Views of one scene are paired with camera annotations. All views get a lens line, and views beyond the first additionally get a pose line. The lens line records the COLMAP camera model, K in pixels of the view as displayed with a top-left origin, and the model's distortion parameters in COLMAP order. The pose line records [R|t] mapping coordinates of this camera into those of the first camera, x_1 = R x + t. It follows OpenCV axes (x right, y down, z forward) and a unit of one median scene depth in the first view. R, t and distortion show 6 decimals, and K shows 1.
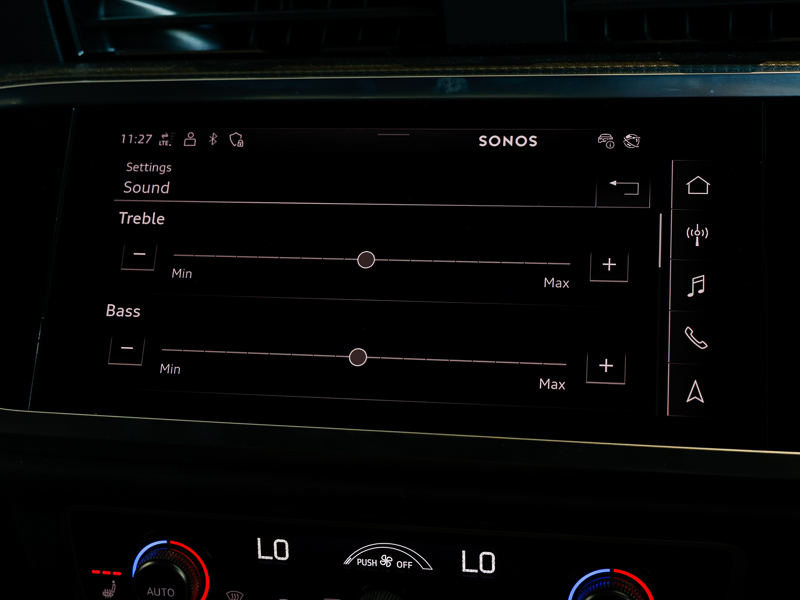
lens RADIAL K [[1243.7, 0, 401.3], [0, 1243.7, 298.9], [0, 0, 1]] dist [0.000937, 0.000000]
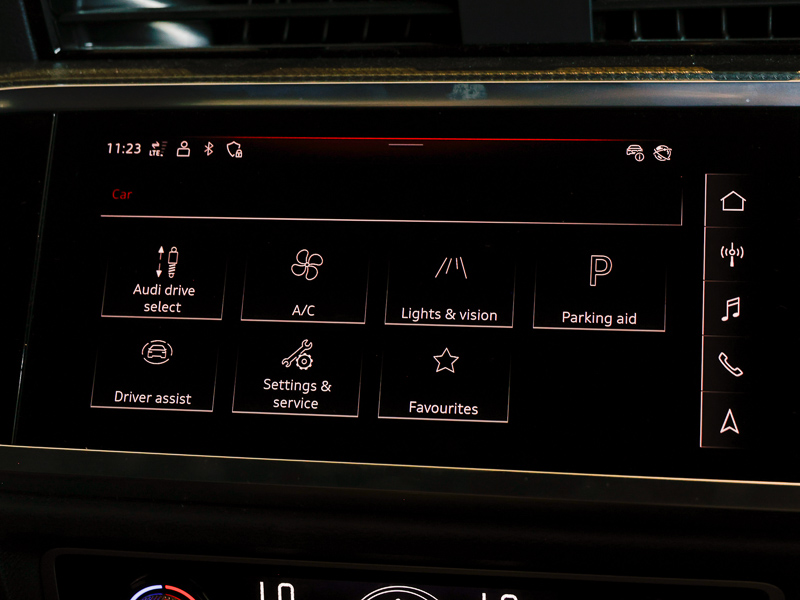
lens RADIAL K [[1627.6, 0, 402.8], [0, 1627.6, 300.2], [0, 0, 1]] dist [-0.024379, 0.000000]
pose [[0.999927, -0.003905, 0.011428, -0.023098], [0.003900, 0.999992, 0.000401, -0.017337], [-0.011430, -0.000356, 0.999935, -0.210119]]
